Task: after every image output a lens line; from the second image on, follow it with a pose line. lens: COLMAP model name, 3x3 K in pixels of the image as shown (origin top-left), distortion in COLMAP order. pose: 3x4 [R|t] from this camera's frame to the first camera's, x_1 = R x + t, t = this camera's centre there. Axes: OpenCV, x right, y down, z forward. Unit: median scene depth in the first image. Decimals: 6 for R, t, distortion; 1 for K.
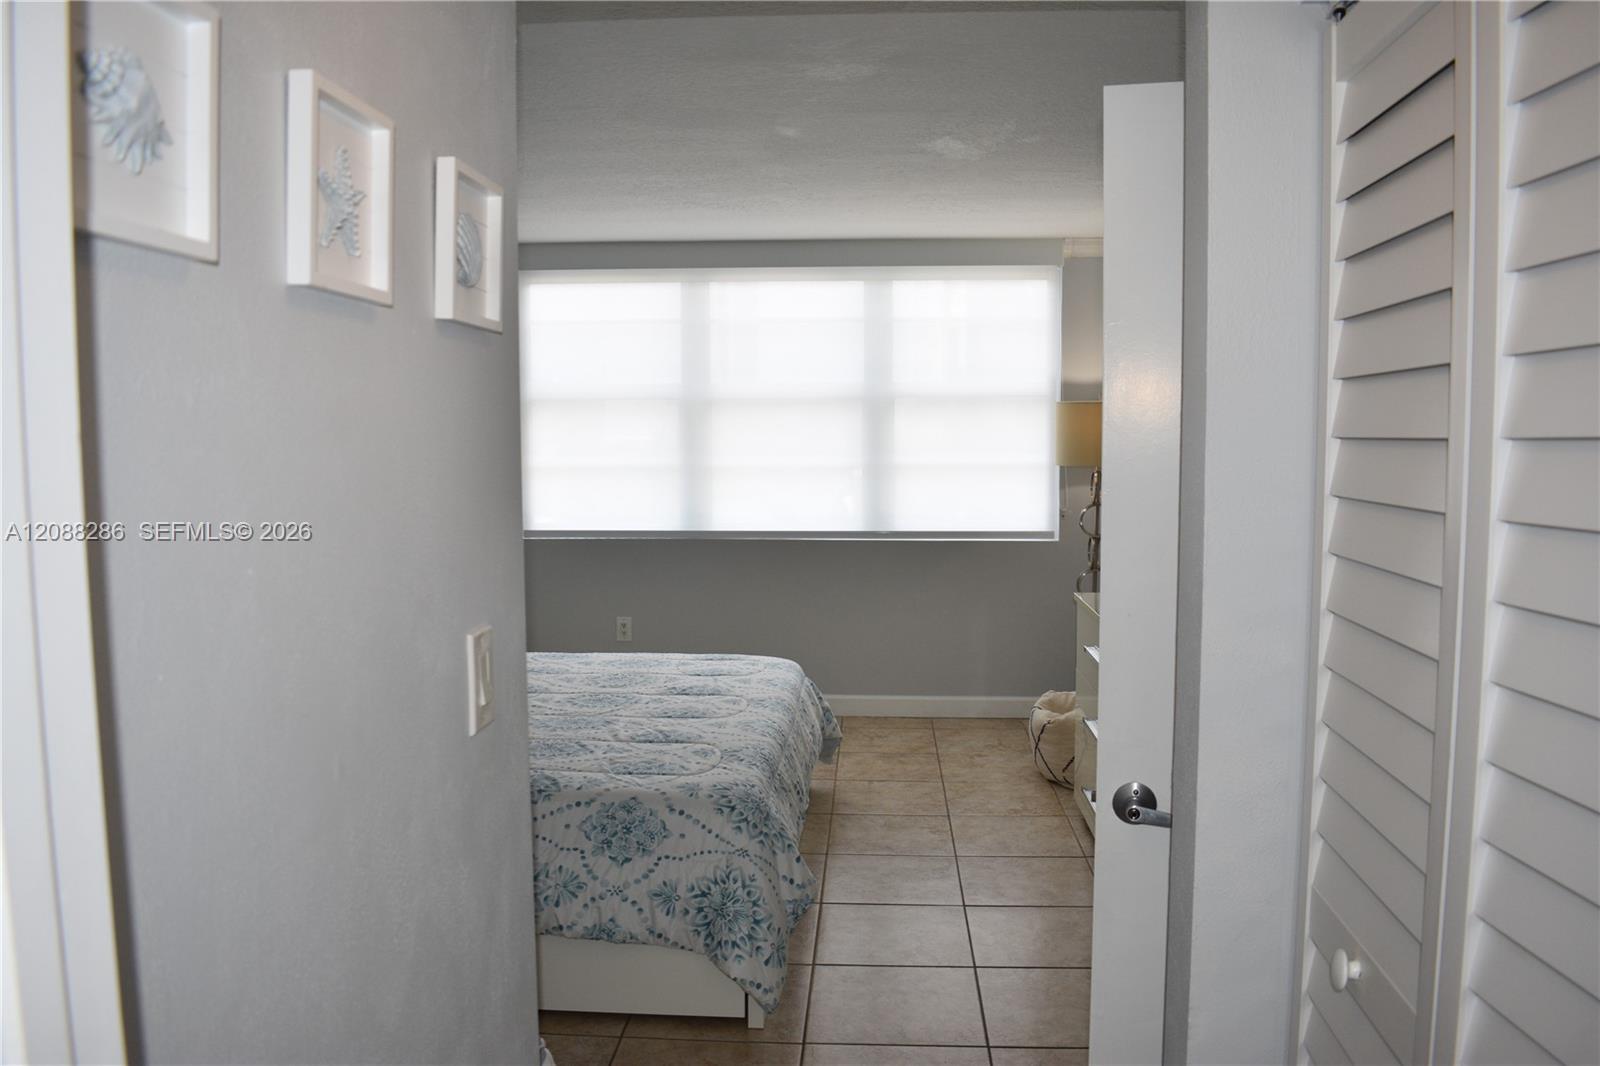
lens RADIAL K [[1247.5, 0, 805.0], [0, 1247.5, 530.6], [0, 0, 1]] dist [-0.094670, 0.020360]
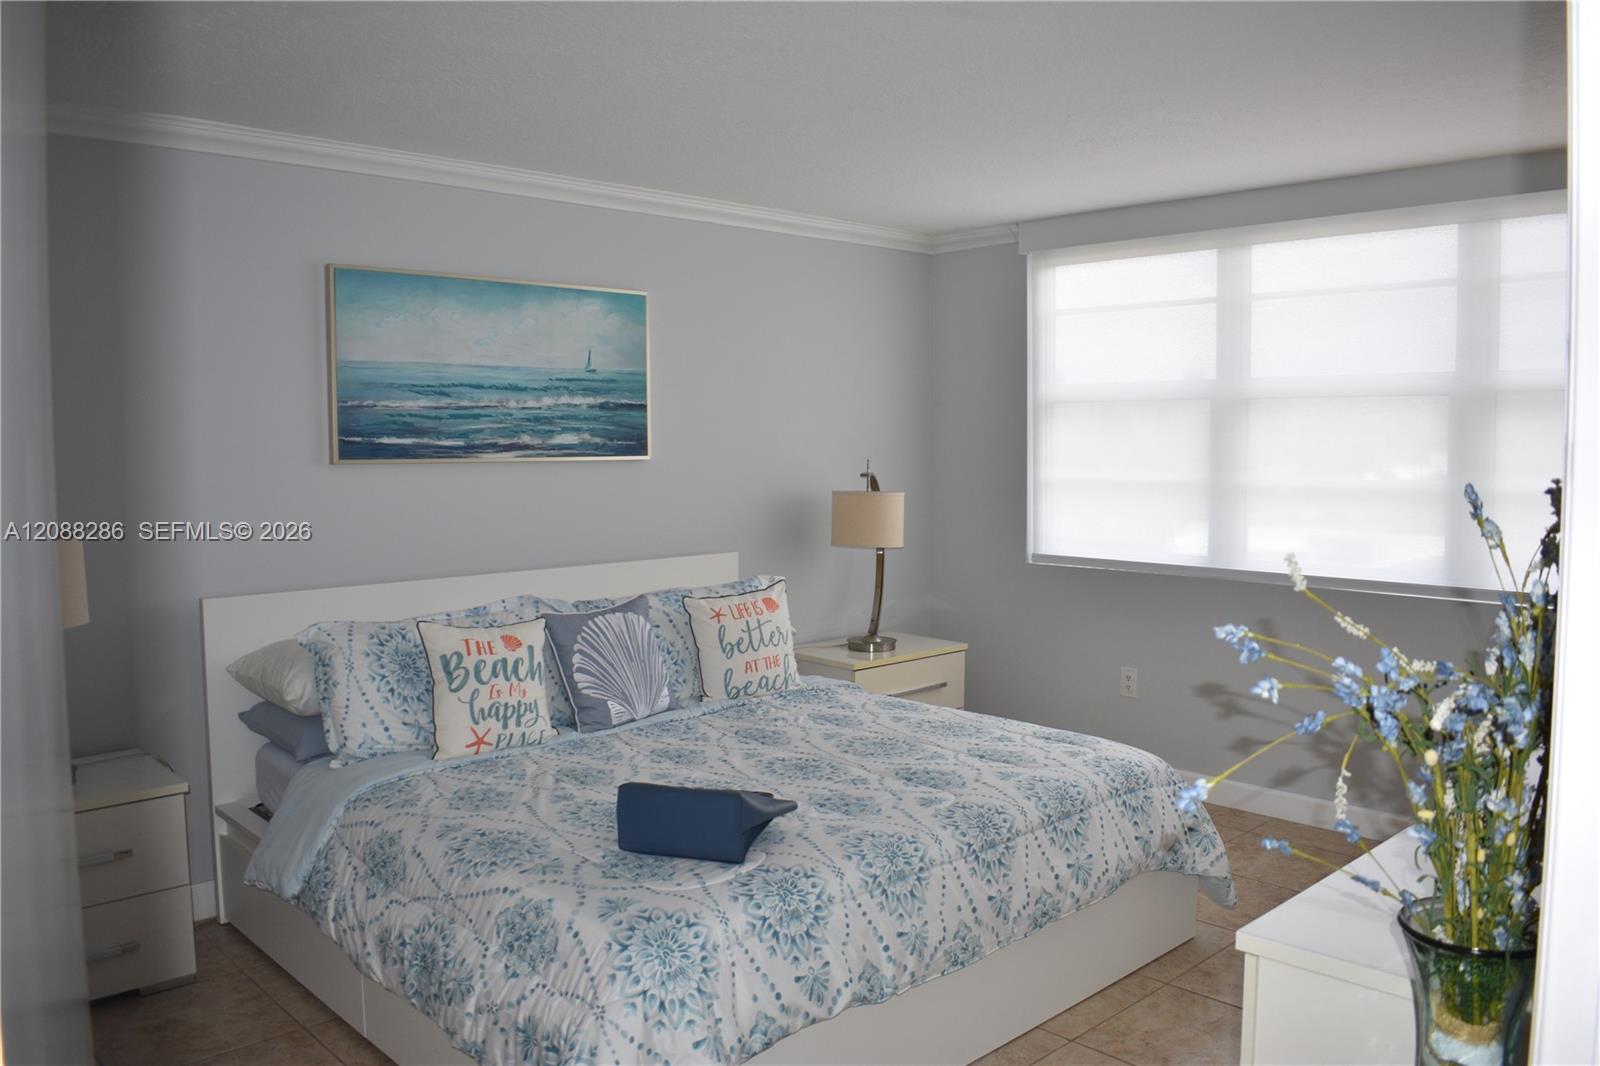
lens RADIAL K [[1247.5, 0, 799.7], [0, 1247.5, 529.5], [0, 0, 1]] dist [-0.094670, 0.020360]
pose [[0.728610, 0.050079, -0.683096, 0.250844], [-0.056296, 0.998328, 0.013142, -0.019798], [0.682612, 0.028880, 0.730210, 0.263184]]
